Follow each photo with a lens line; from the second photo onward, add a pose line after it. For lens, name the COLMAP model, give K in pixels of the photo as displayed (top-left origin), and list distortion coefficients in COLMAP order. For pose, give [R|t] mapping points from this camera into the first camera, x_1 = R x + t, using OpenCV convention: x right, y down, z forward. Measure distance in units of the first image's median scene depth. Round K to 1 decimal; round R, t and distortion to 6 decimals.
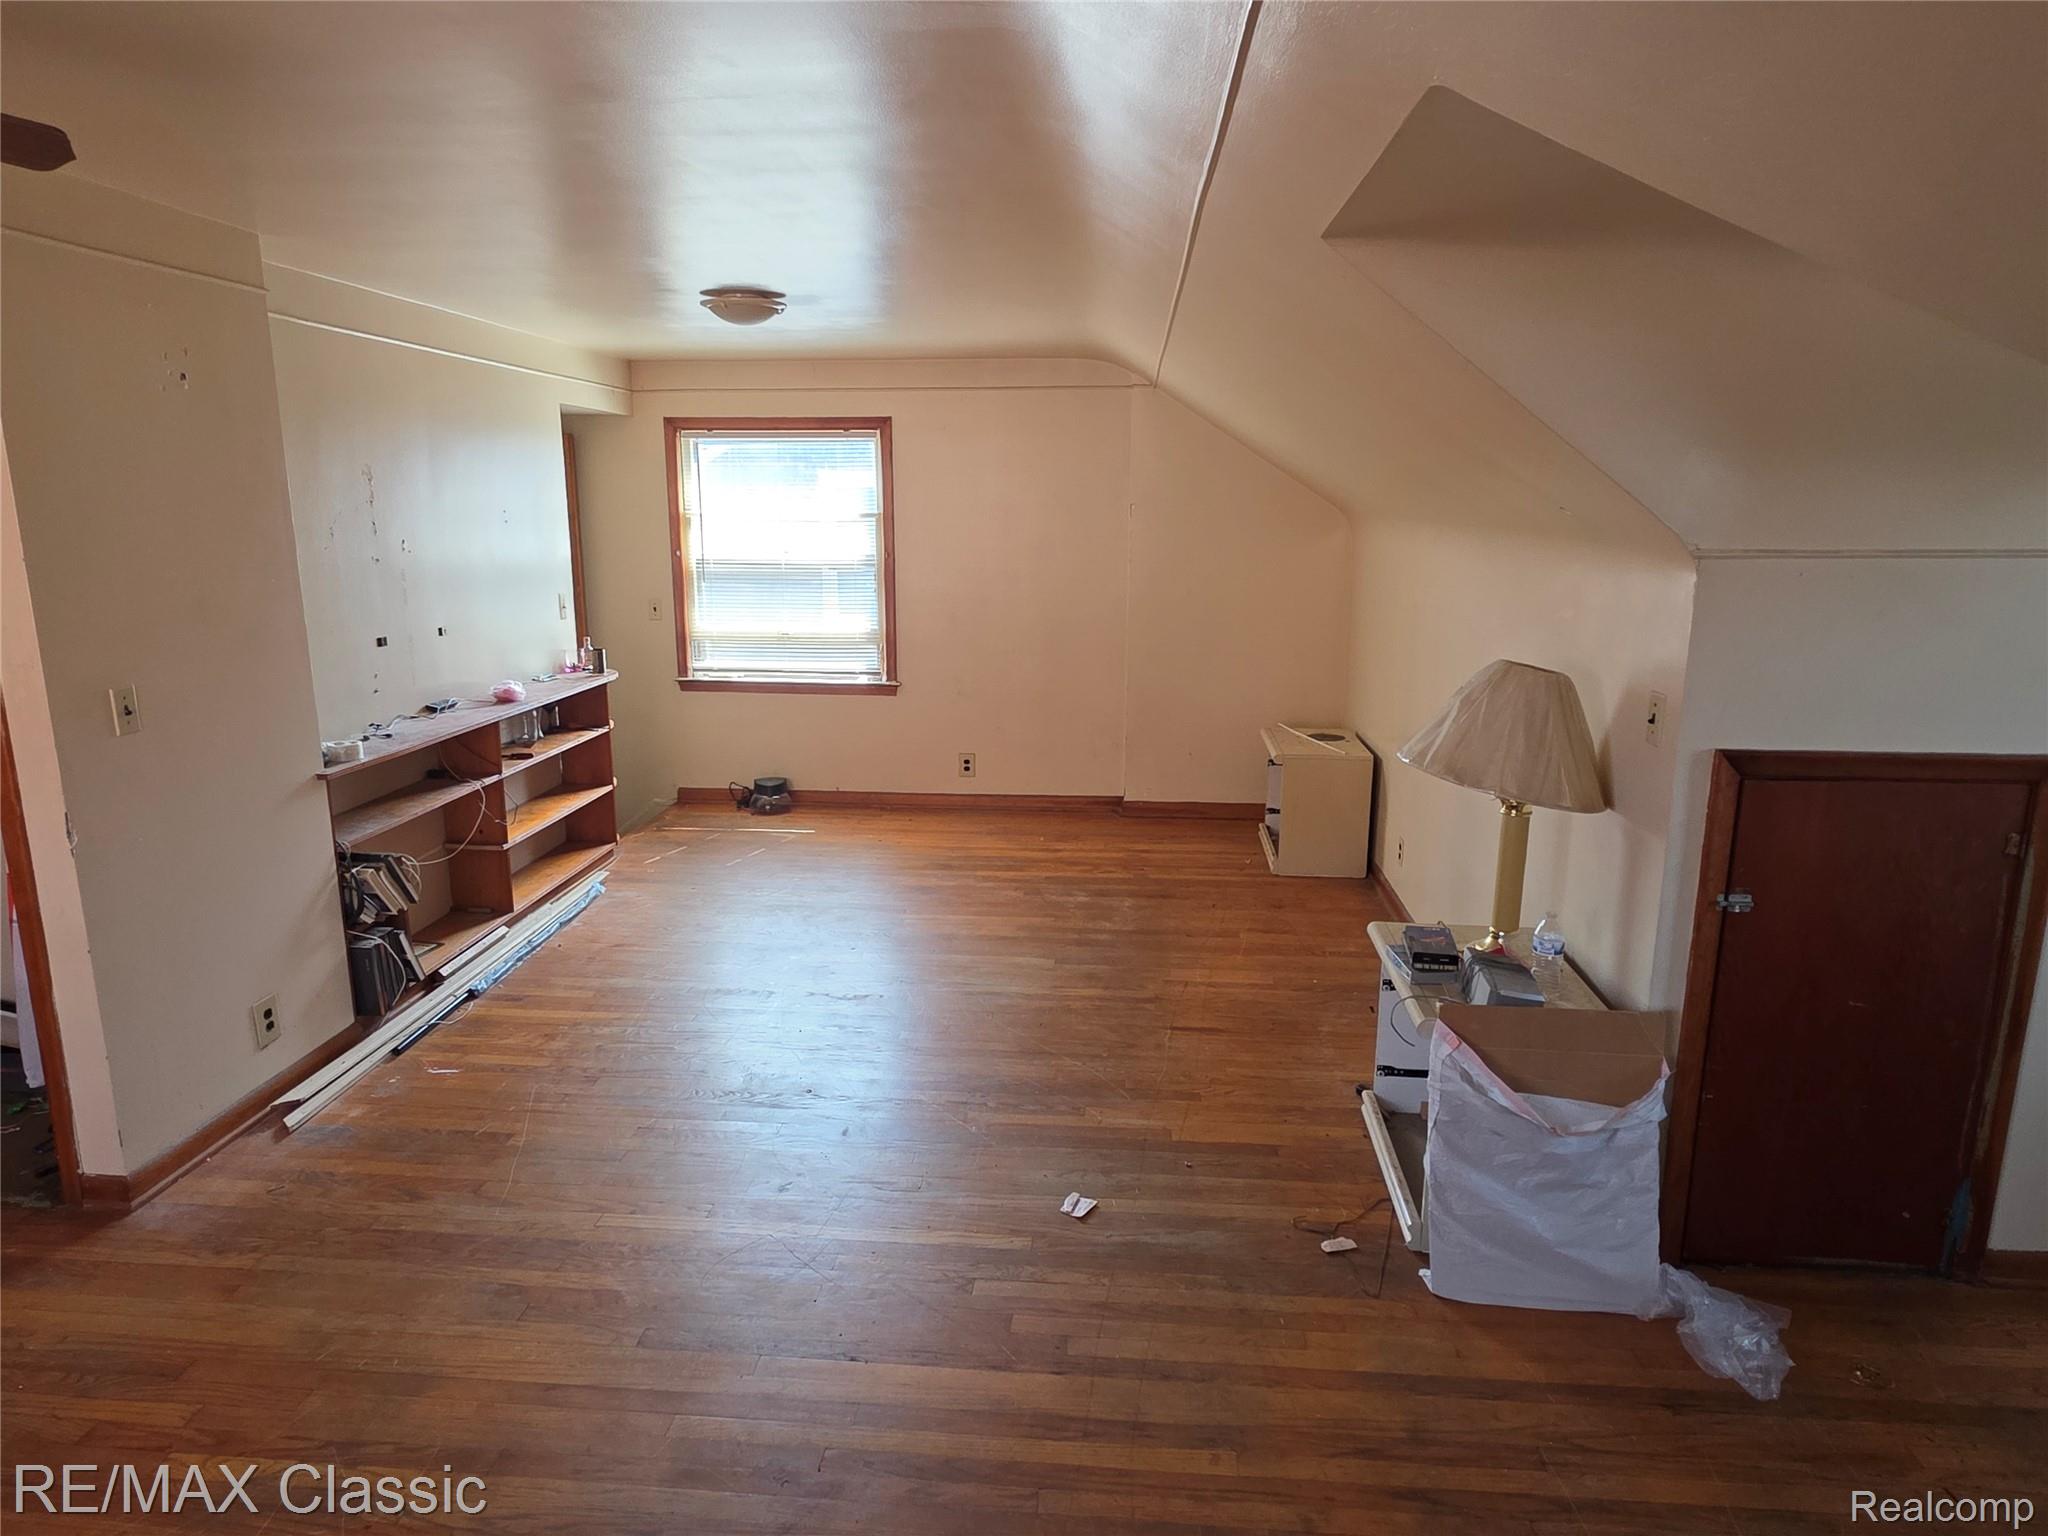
lens RADIAL K [[1236.6, 0, 1016.8], [0, 1236.6, 763.4], [0, 0, 1]] dist [0.009037, -0.004496]
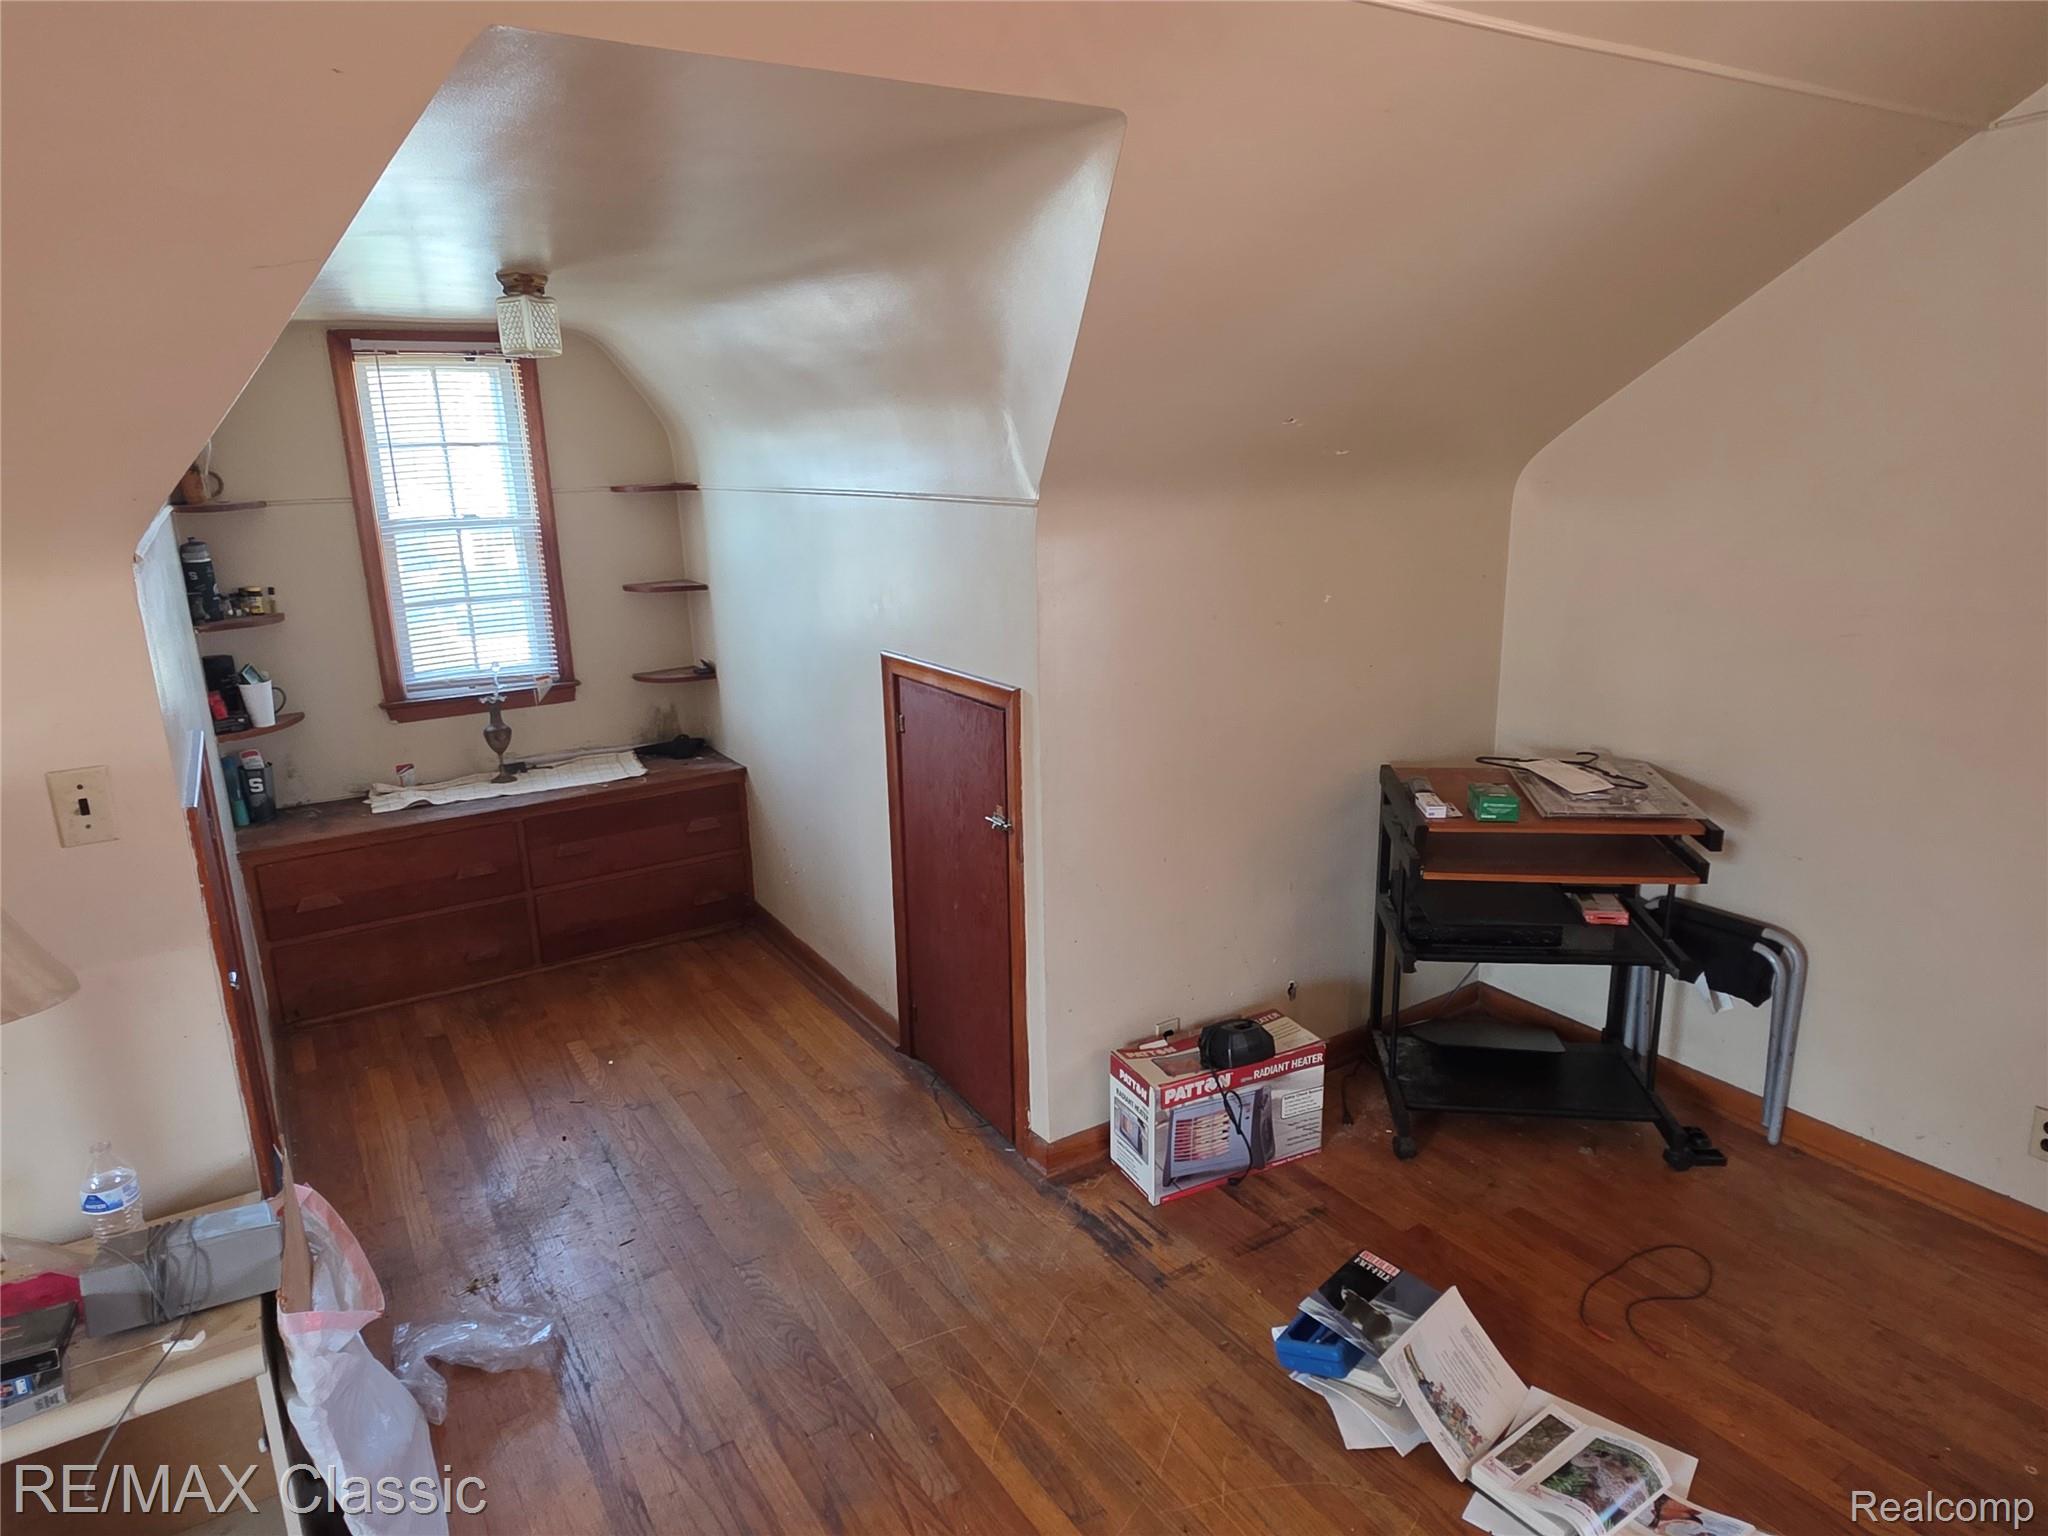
lens RADIAL K [[1236.6, 0, 1016.8], [0, 1236.6, 763.4], [0, 0, 1]] dist [0.009037, -0.004496]
pose [[-0.599604, -0.183623, 0.778947, -0.226082], [0.196149, 0.909916, 0.365485, -0.143105], [-0.775887, 0.371935, -0.509572, 0.648190]]
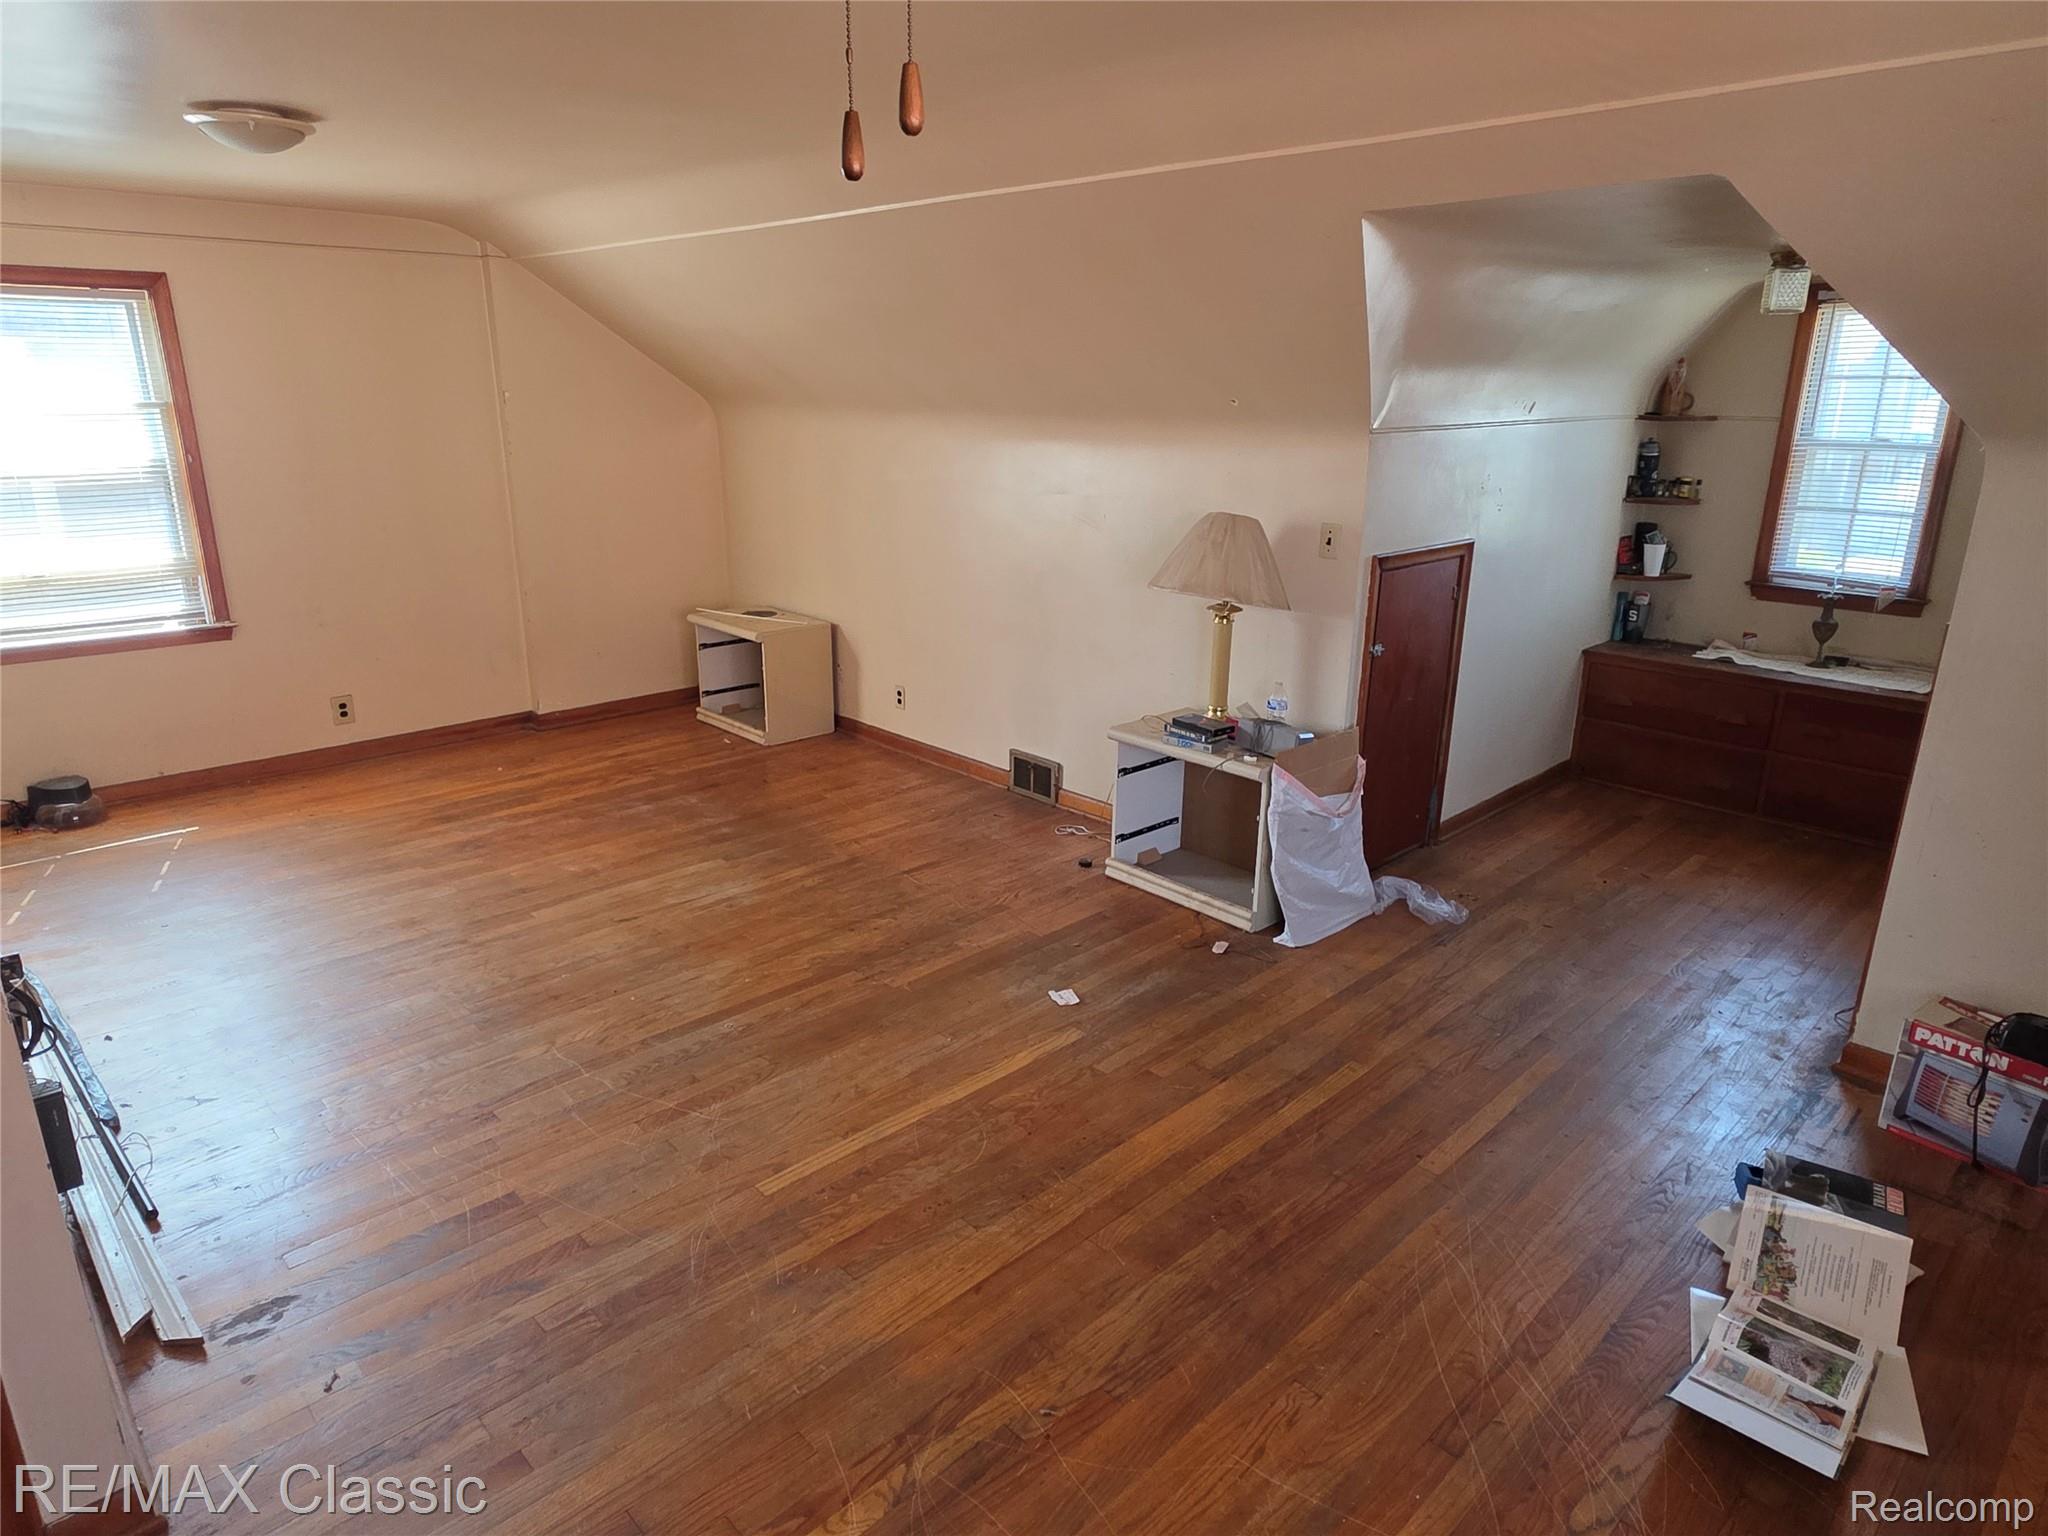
lens RADIAL K [[1227.6, 0, 1016.6], [0, 1227.6, 762.7], [0, 0, 1]] dist [0.013979, -0.010106]
pose [[0.655638, -0.220038, 0.722303, -0.620240], [0.151747, 0.975478, 0.159422, -0.048314], [-0.739670, 0.005084, 0.672950, 0.181669]]
